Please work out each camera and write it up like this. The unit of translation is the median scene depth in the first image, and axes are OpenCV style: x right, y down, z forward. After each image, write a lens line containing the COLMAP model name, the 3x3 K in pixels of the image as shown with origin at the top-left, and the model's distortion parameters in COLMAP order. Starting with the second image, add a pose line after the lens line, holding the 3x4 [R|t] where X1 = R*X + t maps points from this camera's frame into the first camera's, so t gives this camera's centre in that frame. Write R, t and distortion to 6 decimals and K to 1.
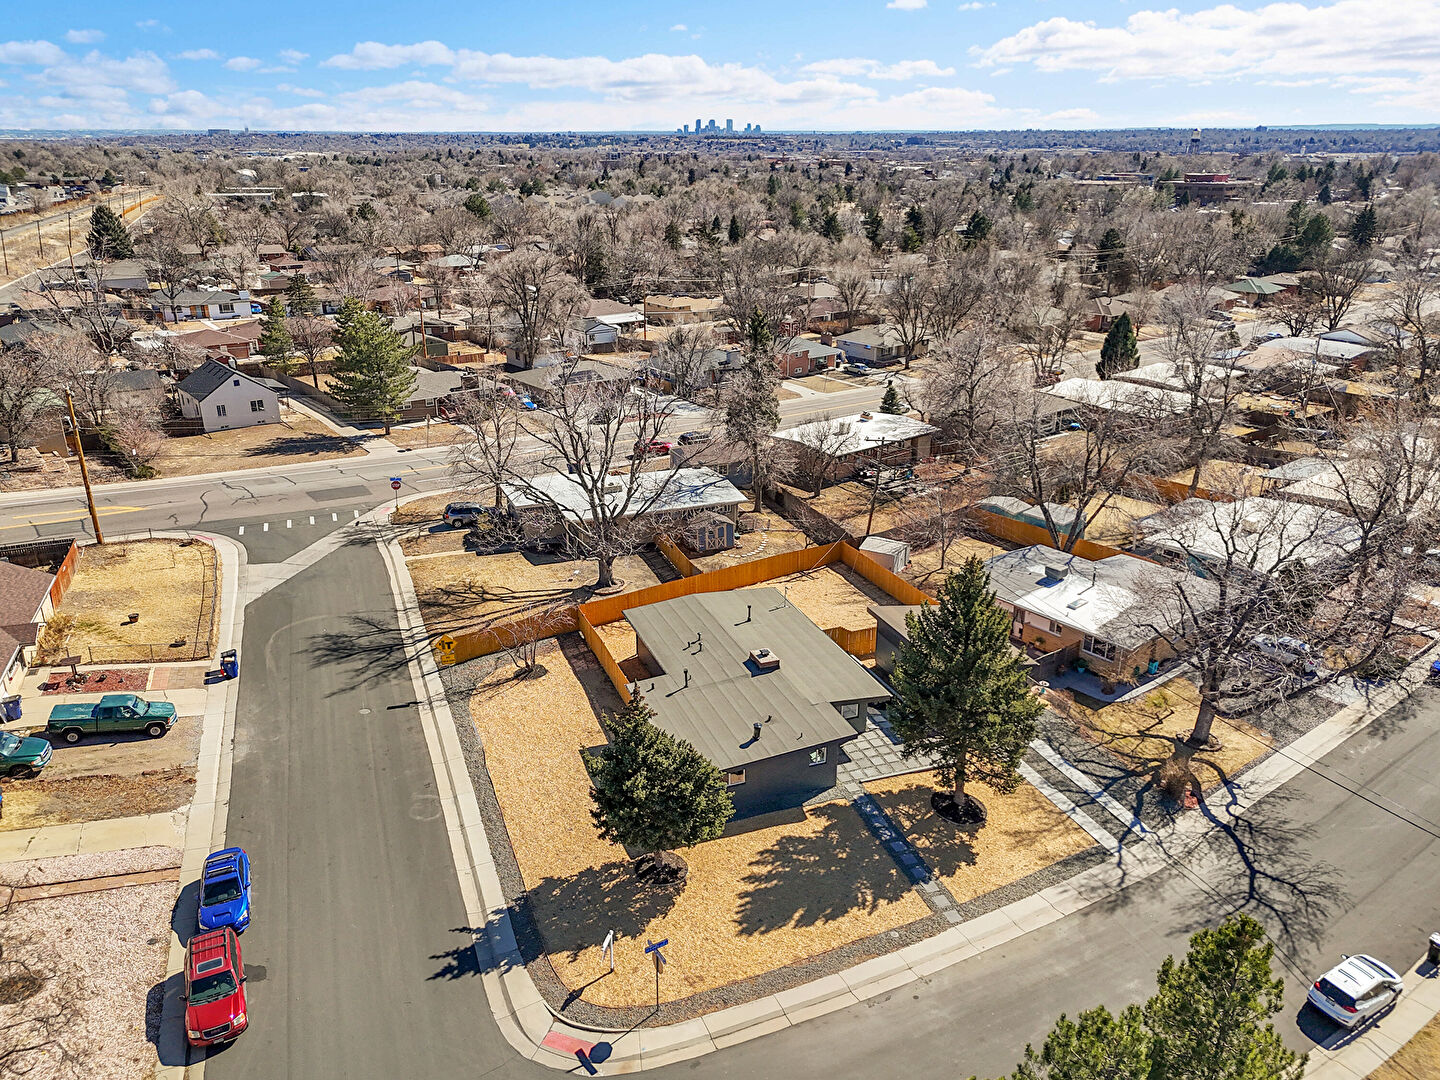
lens RADIAL K [[1057.9, 0, 726.4], [0, 1057.9, 537.4], [0, 0, 1]] dist [0.072577, -0.063953]
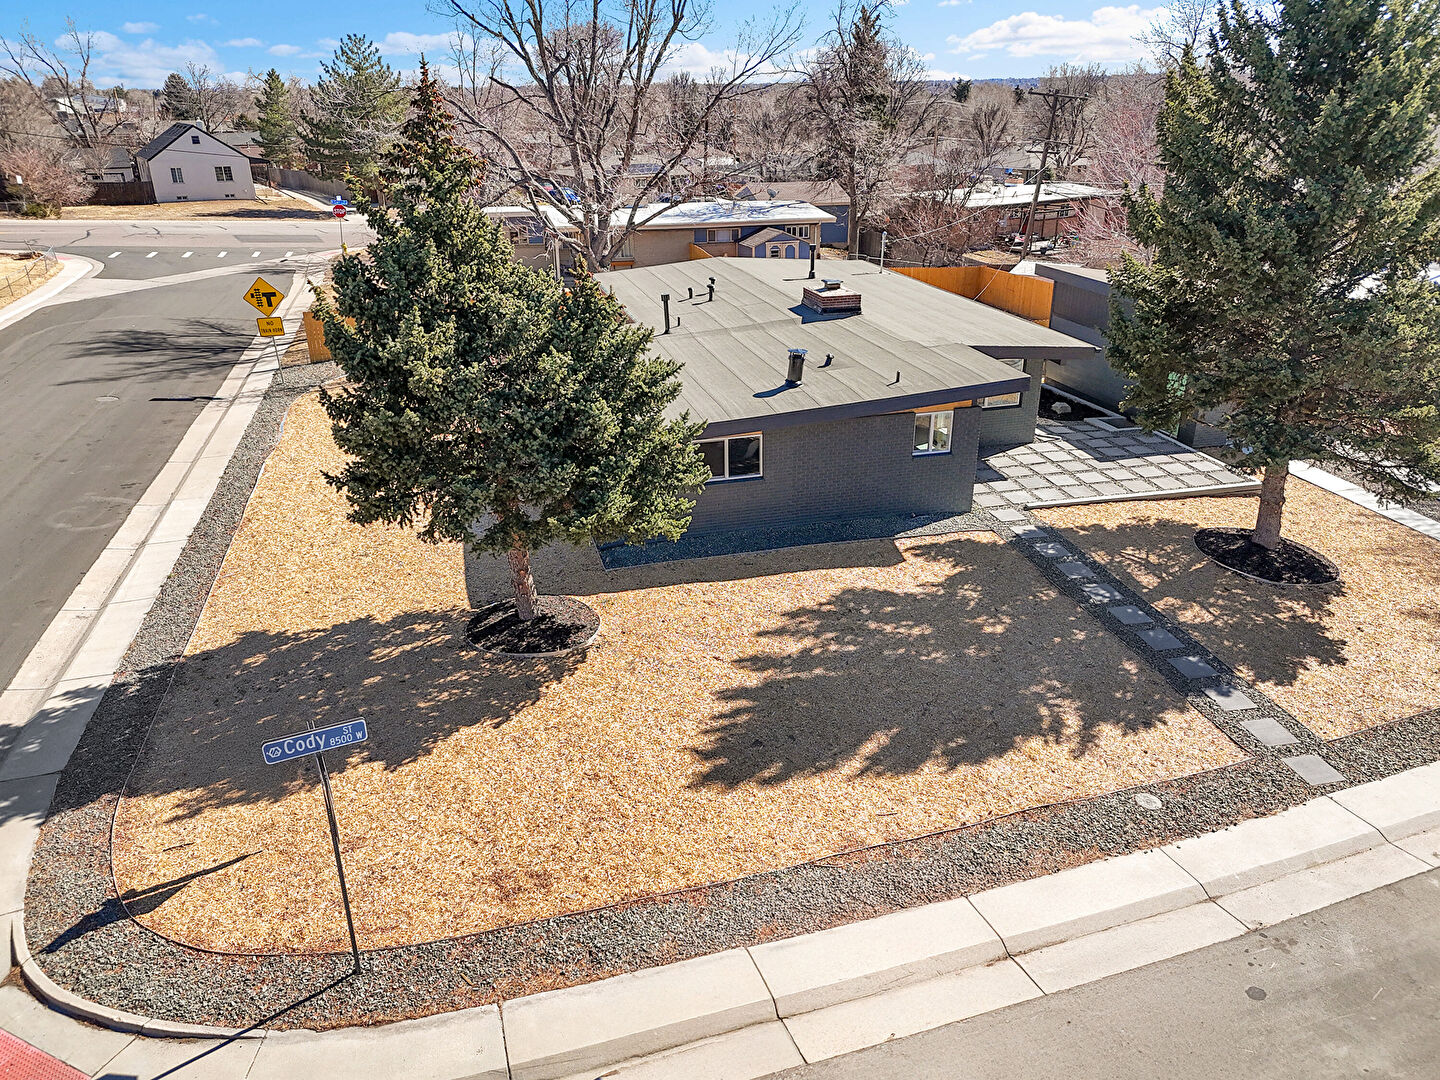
lens RADIAL K [[1057.9, 0, 724.5], [0, 1057.9, 551.2], [0, 0, 1]] dist [0.072577, -0.063953]
pose [[0.993793, 0.034724, -0.105691, 0.045985], [-0.029468, 0.998269, 0.050896, 0.228877], [0.107275, -0.047465, 0.993096, 0.536569]]
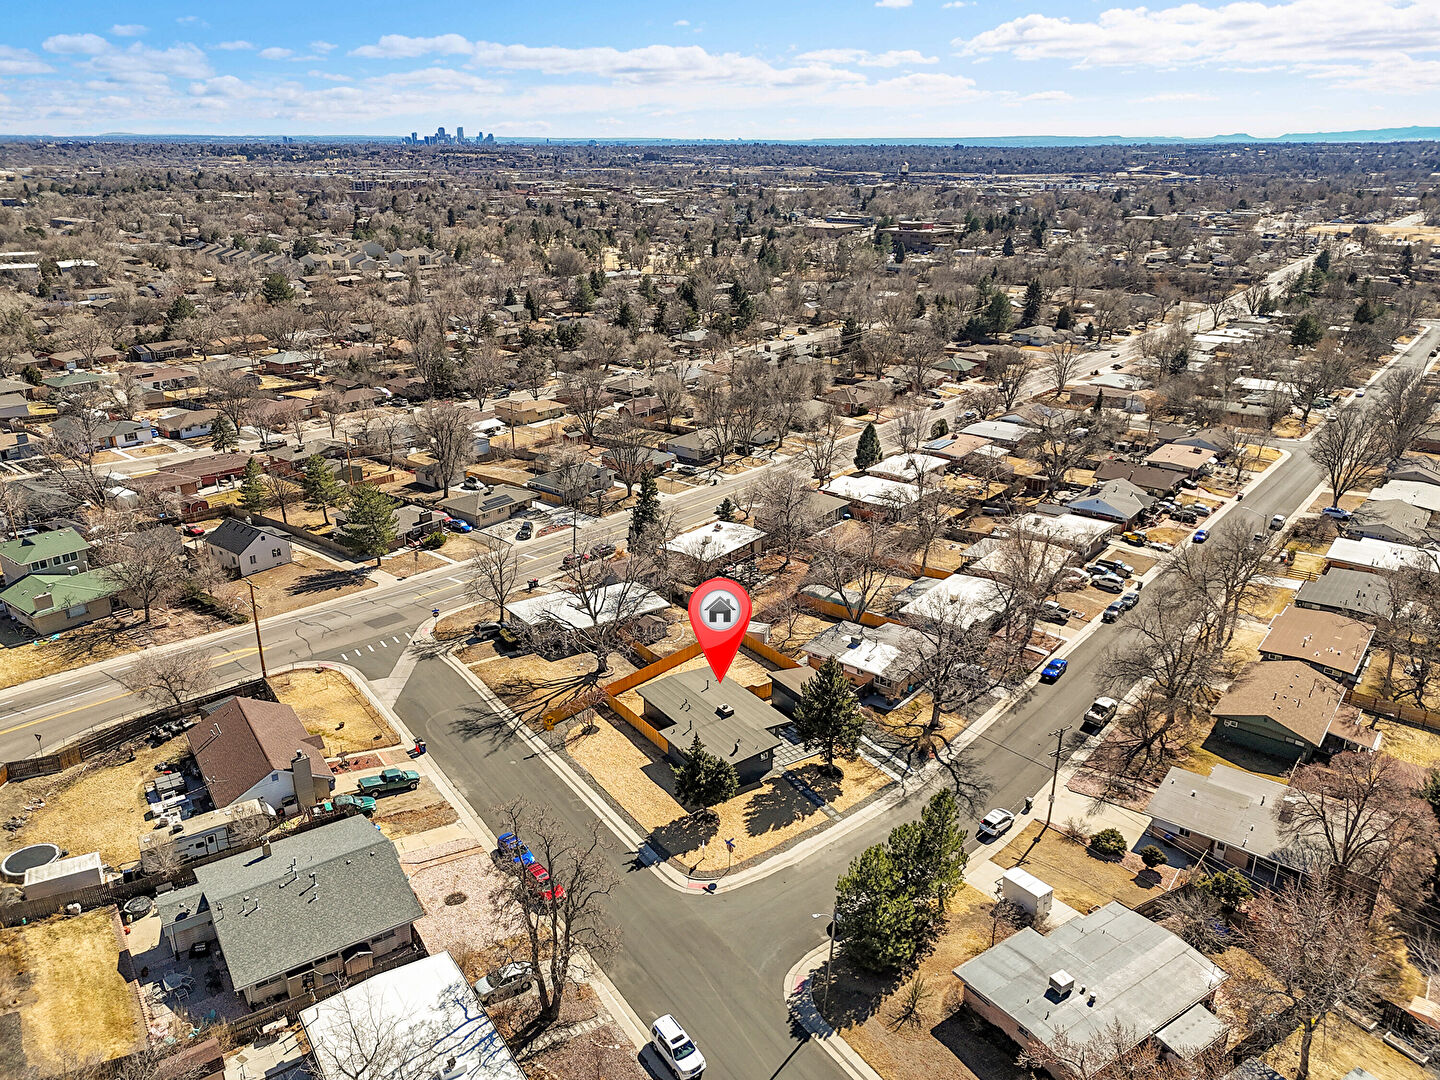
lens RADIAL K [[1057.9, 0, 727.2], [0, 1057.9, 528.1], [0, 0, 1]] dist [0.072577, -0.063953]
pose [[0.972889, -0.075466, 0.218615, -0.393778], [0.078585, 0.996892, -0.005594, -0.225562], [-0.217513, 0.022622, 0.975795, -0.992798]]
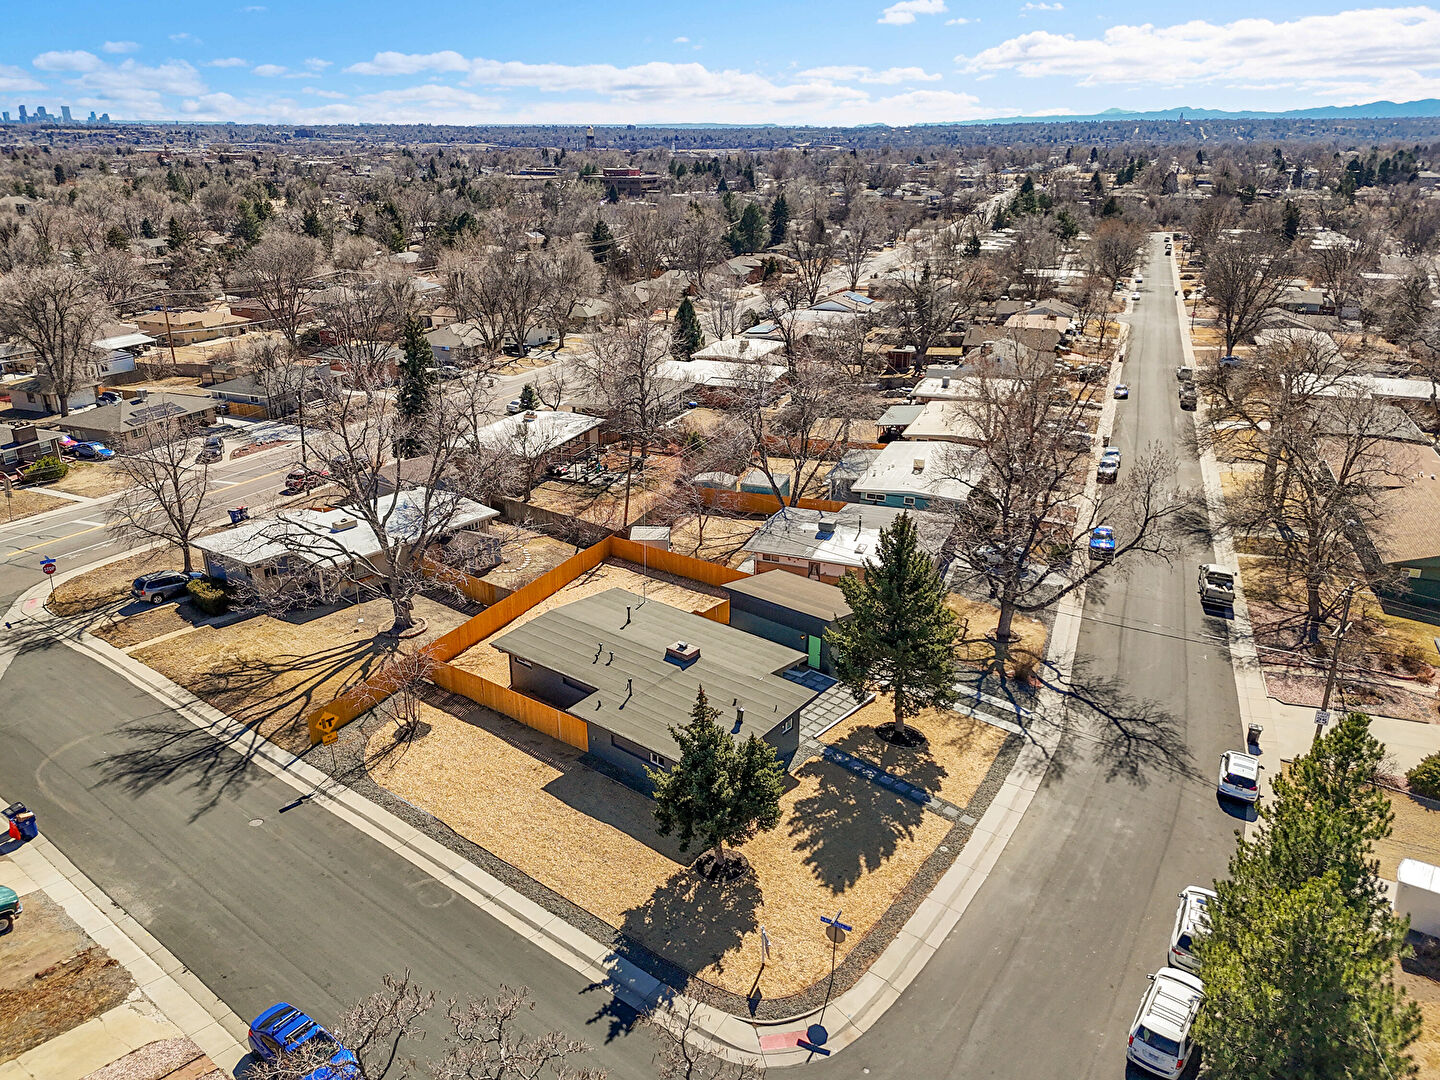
lens RADIAL K [[1057.9, 0, 726.9], [0, 1057.9, 536.3], [0, 0, 1]] dist [0.072577, -0.063953]
pose [[0.867079, -0.176687, 0.465785, -0.417279], [0.174957, 0.983436, 0.047359, -0.038528], [-0.466437, 0.040428, 0.883630, 0.079414]]
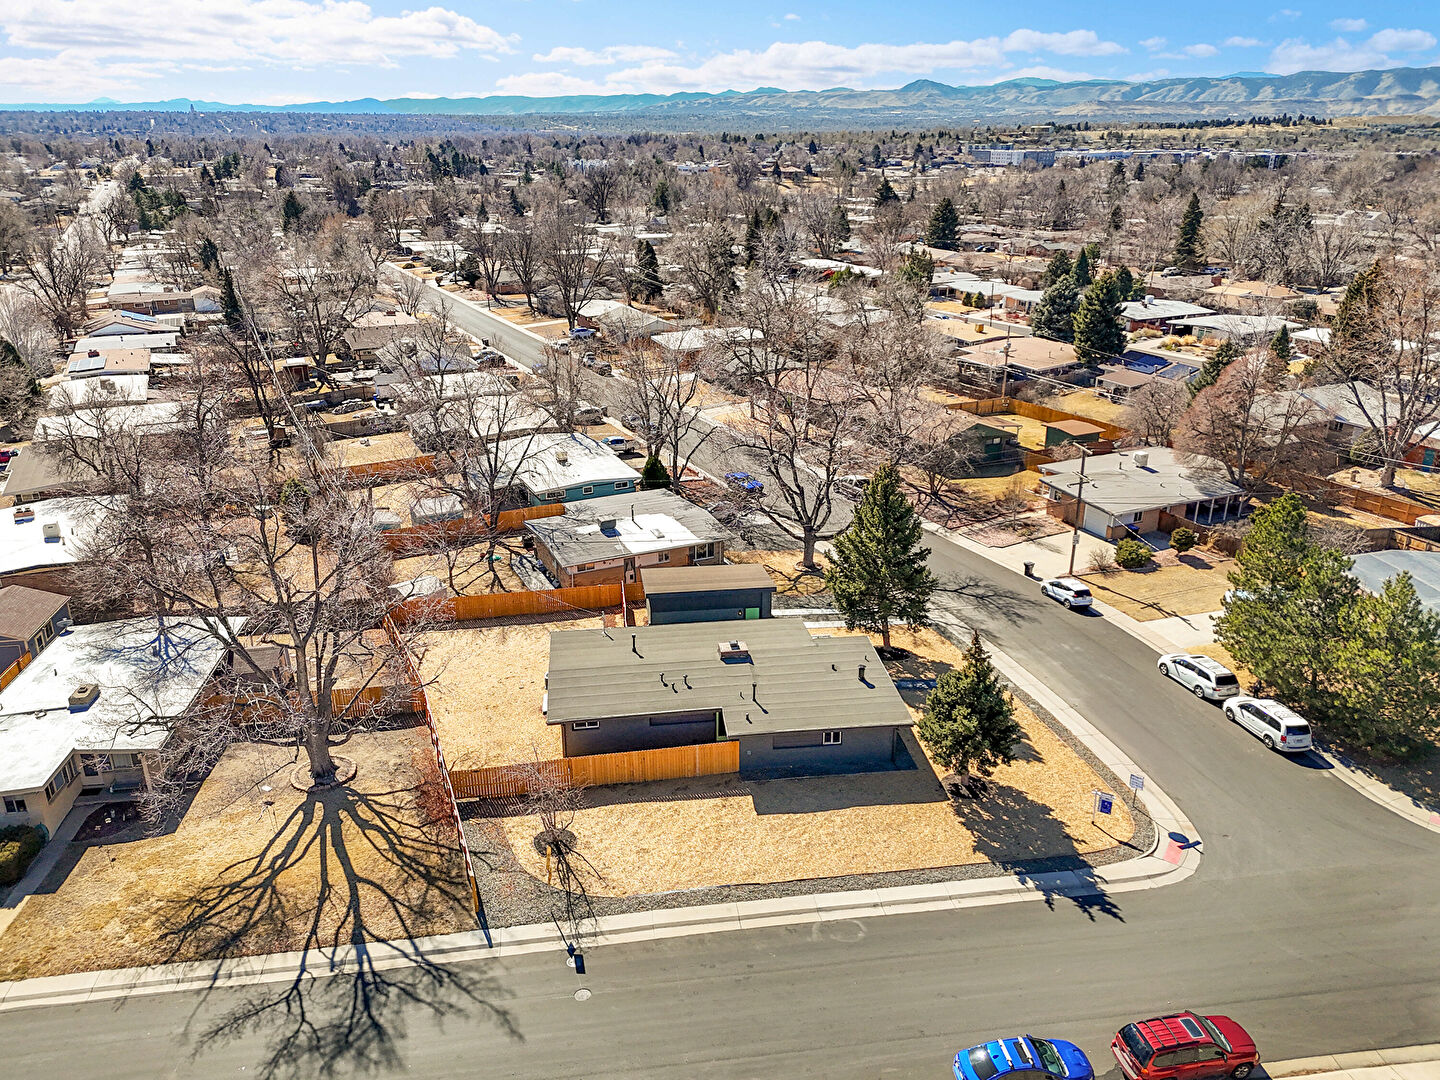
lens RADIAL K [[1057.9, 0, 721.3], [0, 1057.9, 528.5], [0, 0, 1]] dist [0.072577, -0.063953]
pose [[0.234001, -0.343756, 0.909437, -0.942876], [0.341176, 0.904955, 0.254276, -0.282441], [-0.910408, 0.250778, 0.329041, 0.697228]]
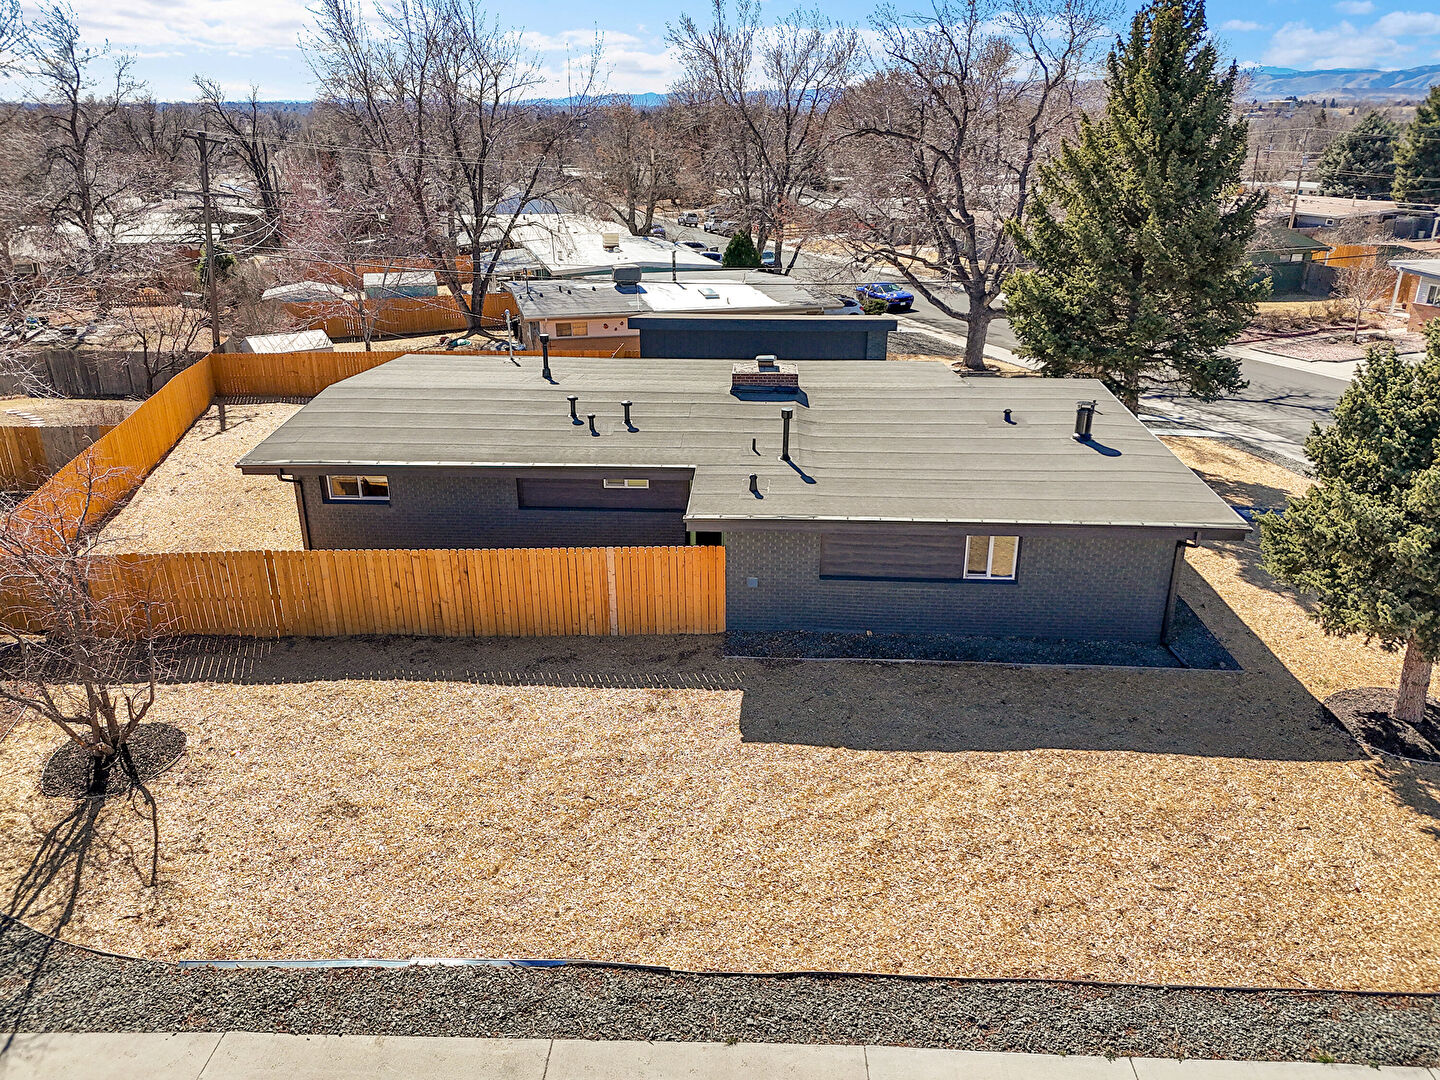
lens RADIAL K [[1057.9, 0, 727.3], [0, 1057.9, 542.1], [0, 0, 1]] dist [0.072577, -0.063953]
pose [[0.393909, -0.338937, 0.854376, -0.396222], [0.316702, 0.922657, 0.220009, 0.085407], [-0.862865, 0.183918, 0.470785, 0.894238]]
